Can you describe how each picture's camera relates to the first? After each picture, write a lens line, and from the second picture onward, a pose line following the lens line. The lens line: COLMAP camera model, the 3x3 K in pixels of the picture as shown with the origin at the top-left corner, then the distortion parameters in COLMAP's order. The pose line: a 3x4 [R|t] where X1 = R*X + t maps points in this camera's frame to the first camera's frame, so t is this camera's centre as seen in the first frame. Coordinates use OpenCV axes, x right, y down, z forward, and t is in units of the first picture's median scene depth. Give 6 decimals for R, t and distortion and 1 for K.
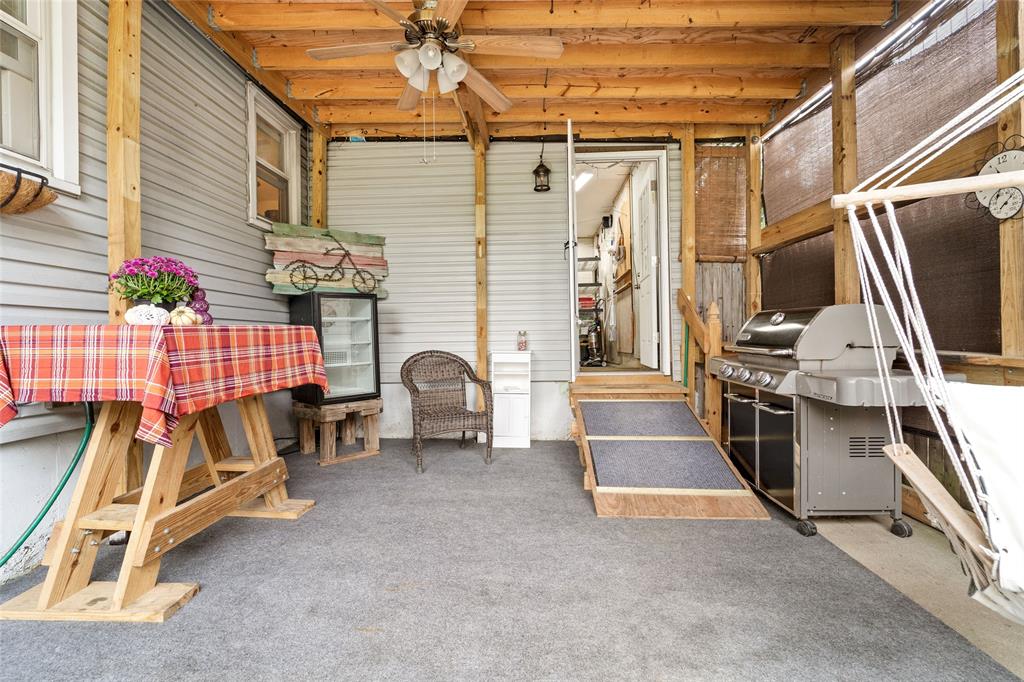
lens RADIAL K [[416.9, 0, 513.8], [0, 416.9, 339.7], [0, 0, 1]] dist [0.003746, -0.001533]
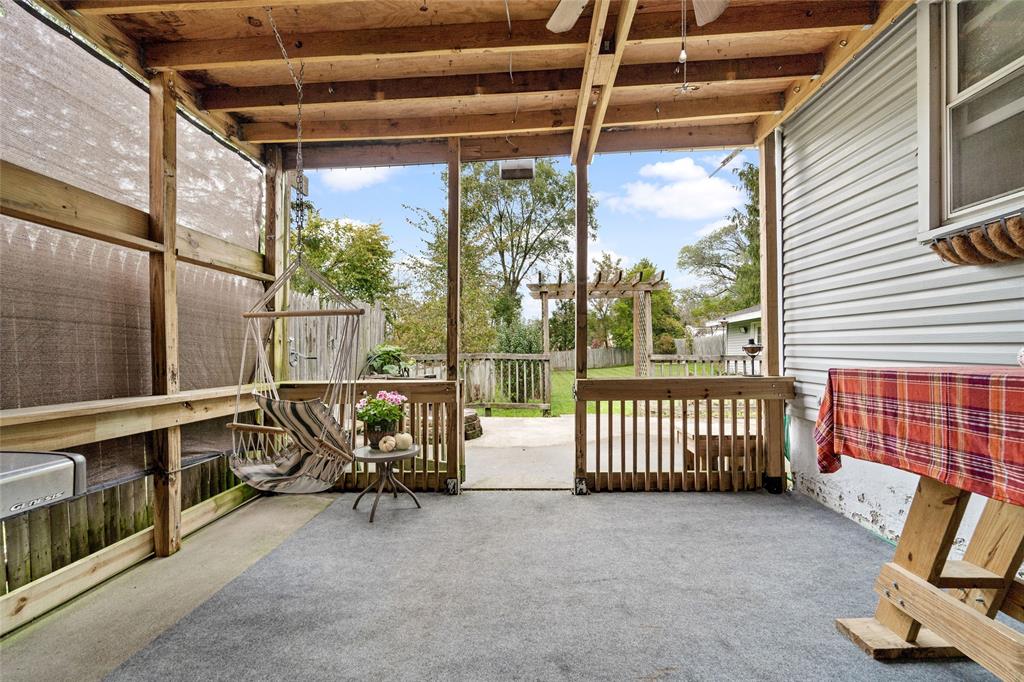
lens RADIAL K [[416.9, 0, 508.6], [0, 416.9, 344.9], [0, 0, 1]] dist [0.003746, -0.001533]
pose [[-0.999741, 0.015108, 0.017033, 0.025566], [0.015070, 0.999884, -0.002330, -0.093277], [-0.017066, -0.002073, -0.999852, 1.841980]]
